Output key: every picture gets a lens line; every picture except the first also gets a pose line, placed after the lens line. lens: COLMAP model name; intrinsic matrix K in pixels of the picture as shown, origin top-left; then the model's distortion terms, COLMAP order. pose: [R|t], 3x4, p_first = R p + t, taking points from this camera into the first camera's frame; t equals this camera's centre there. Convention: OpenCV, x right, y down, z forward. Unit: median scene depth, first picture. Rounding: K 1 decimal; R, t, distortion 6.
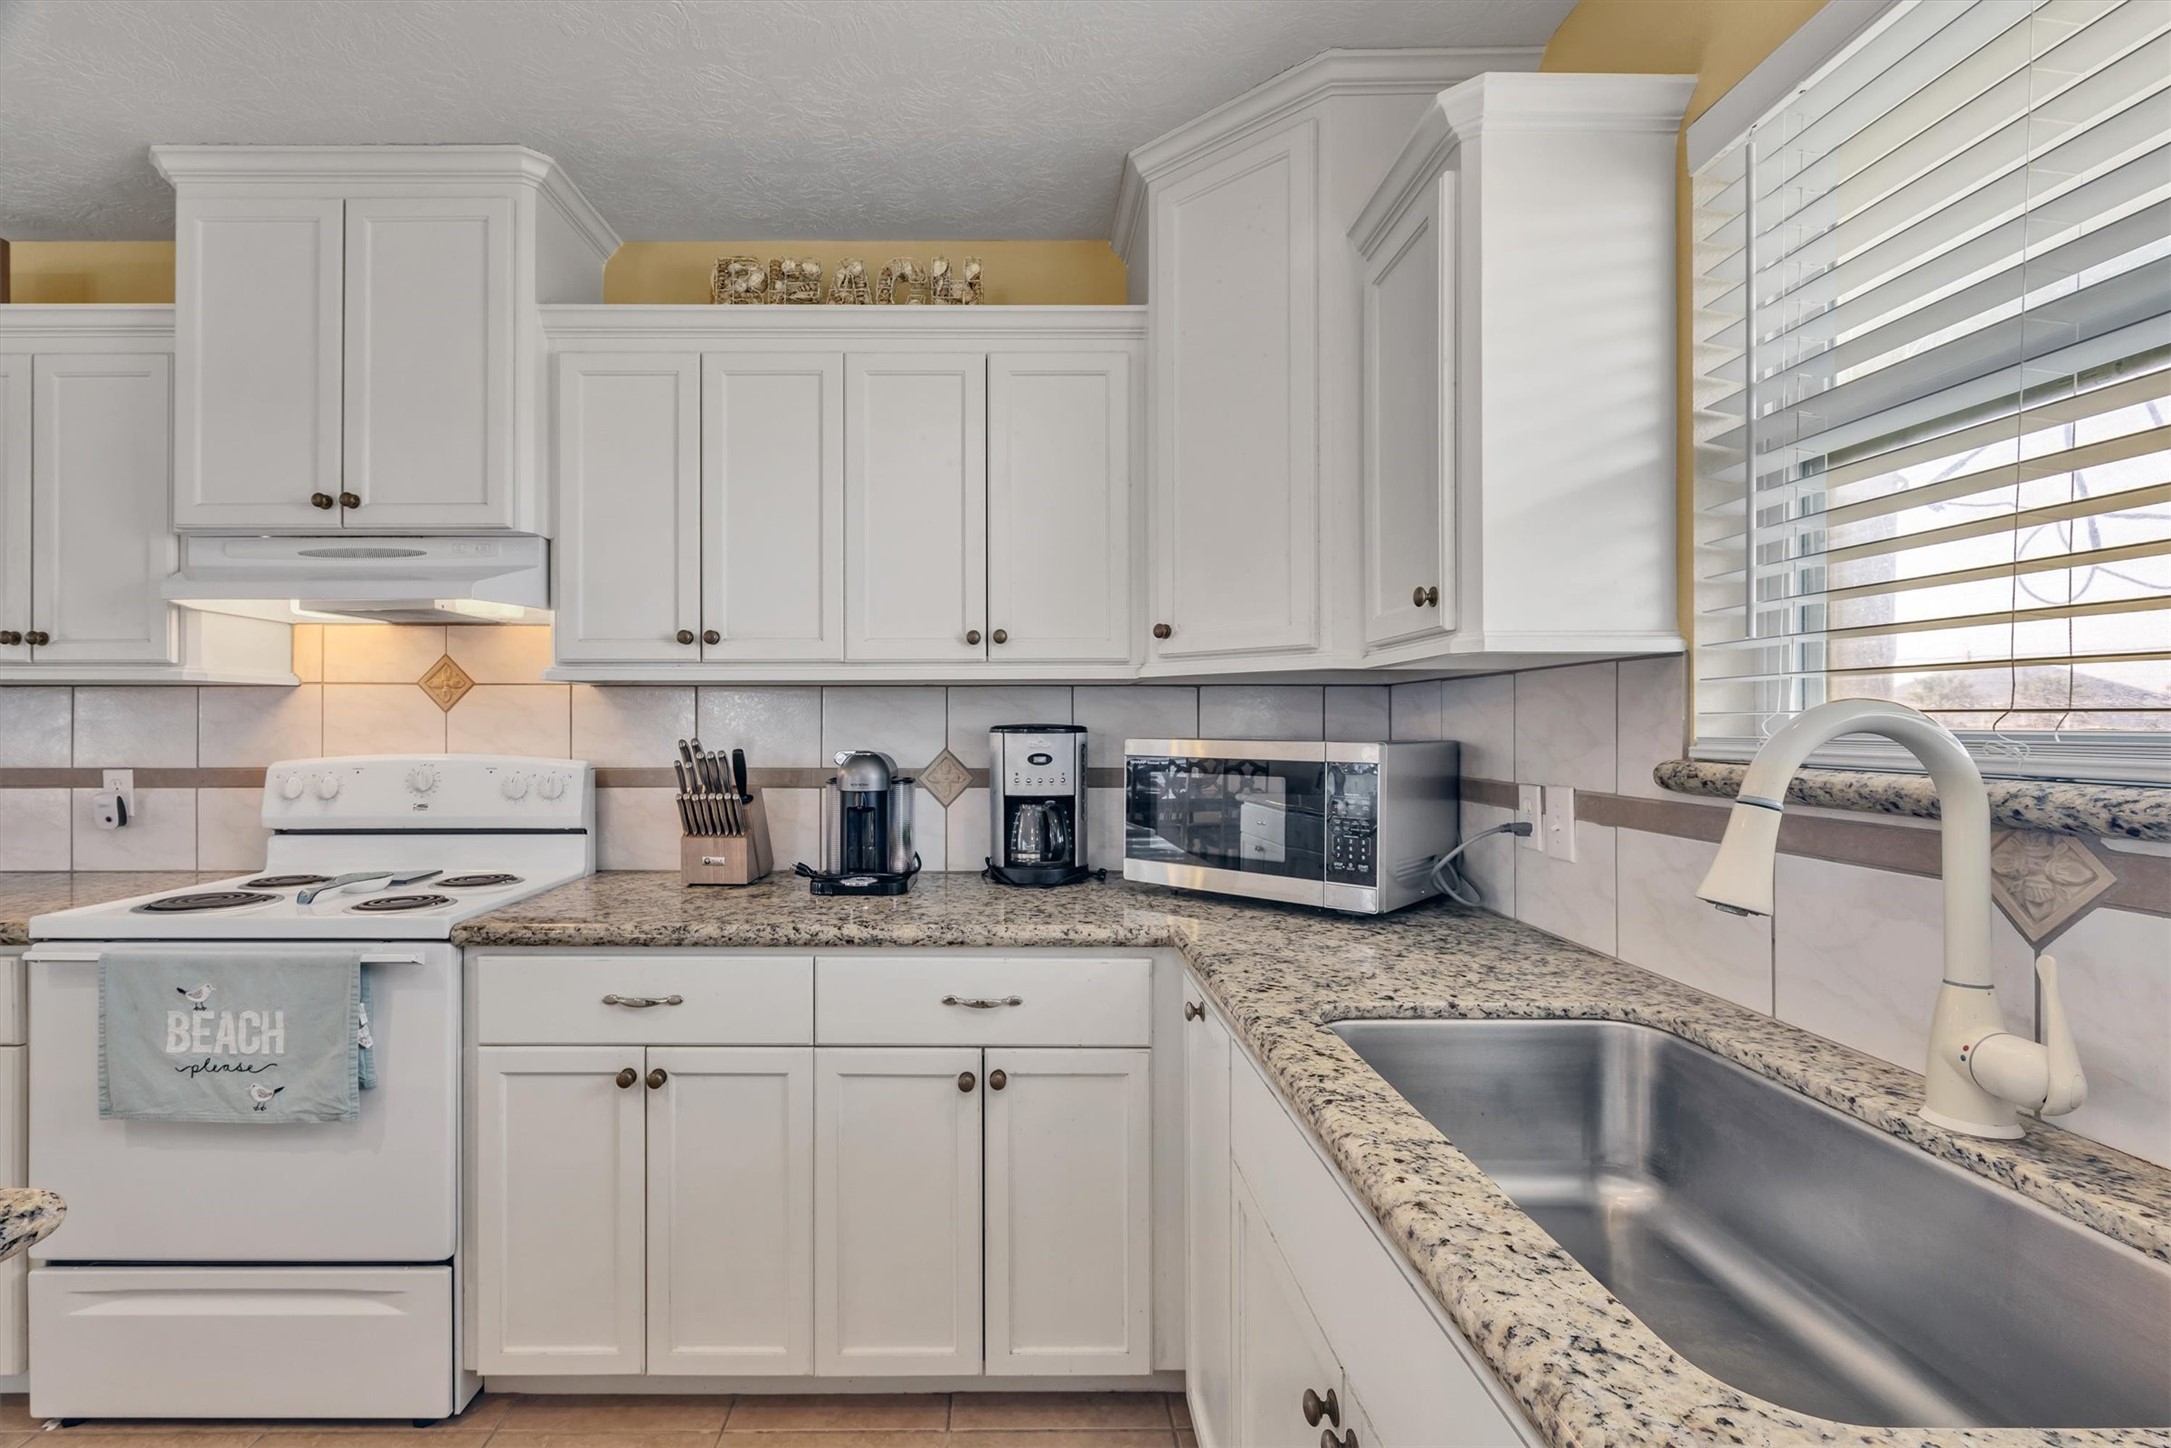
lens RADIAL K [[876.0, 0, 1083.0], [0, 876.0, 720.7], [0, 0, 1]] dist [-0.001383, 0.000078]
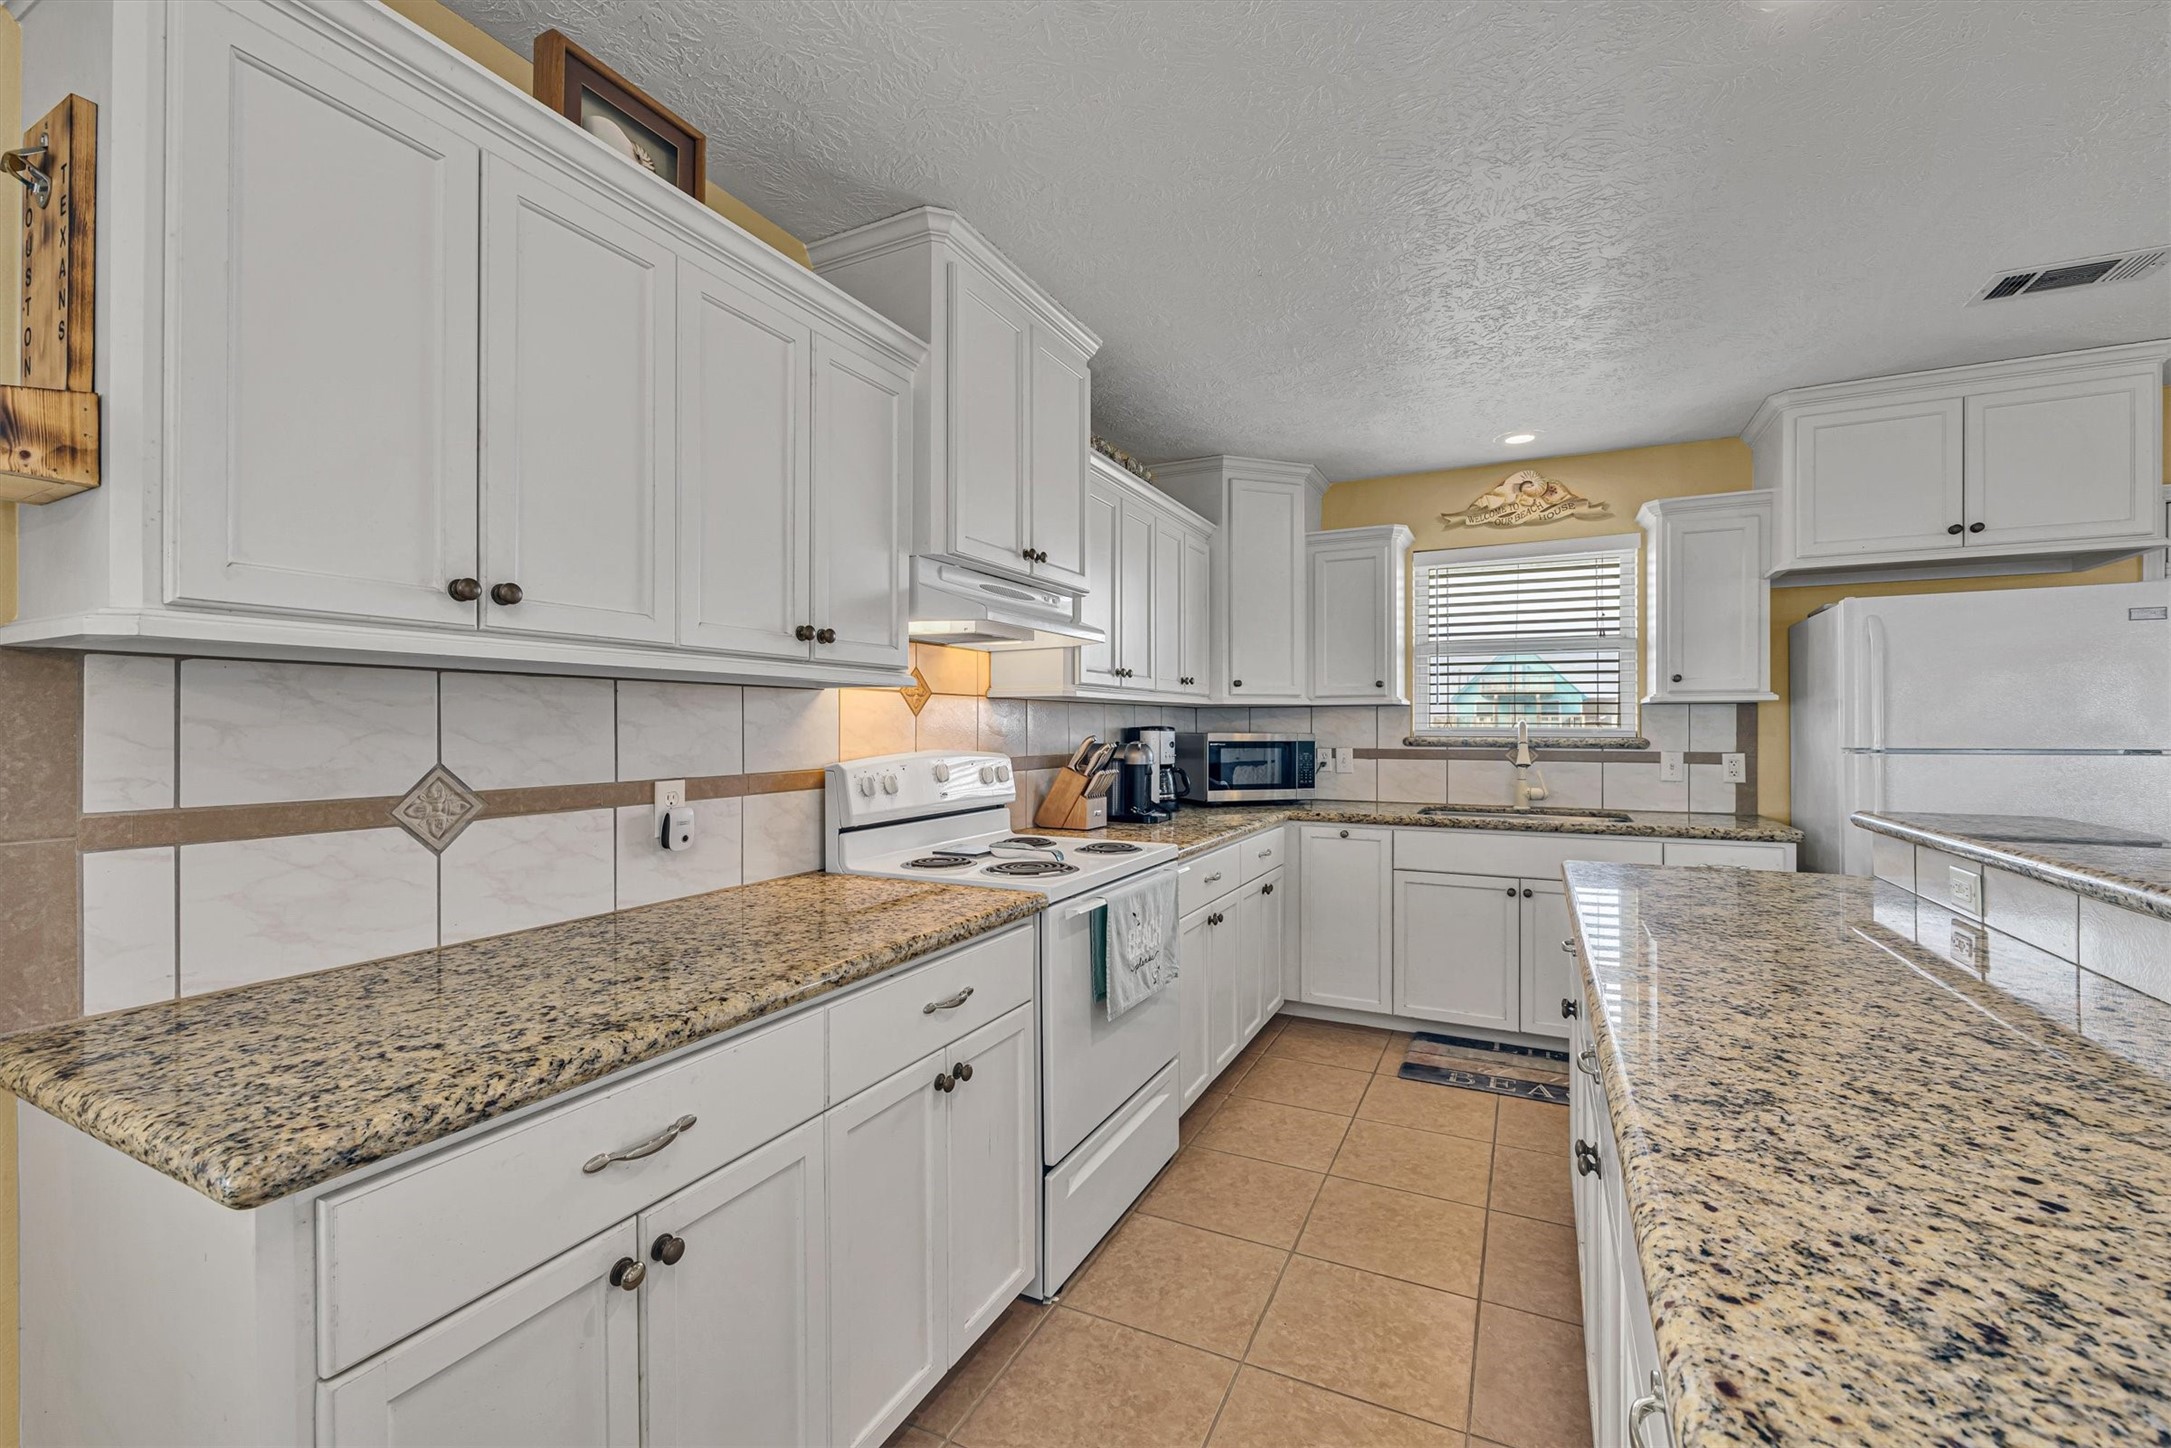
lens RADIAL K [[876.0, 0, 1083.0], [0, 876.0, 720.7], [0, 0, 1]] dist [-0.001383, 0.000078]
pose [[0.487691, 0.001425, 0.873015, -1.855796], [-0.012102, 0.999914, 0.005129, -0.012130], [-0.872932, -0.013067, 0.487666, 0.281155]]
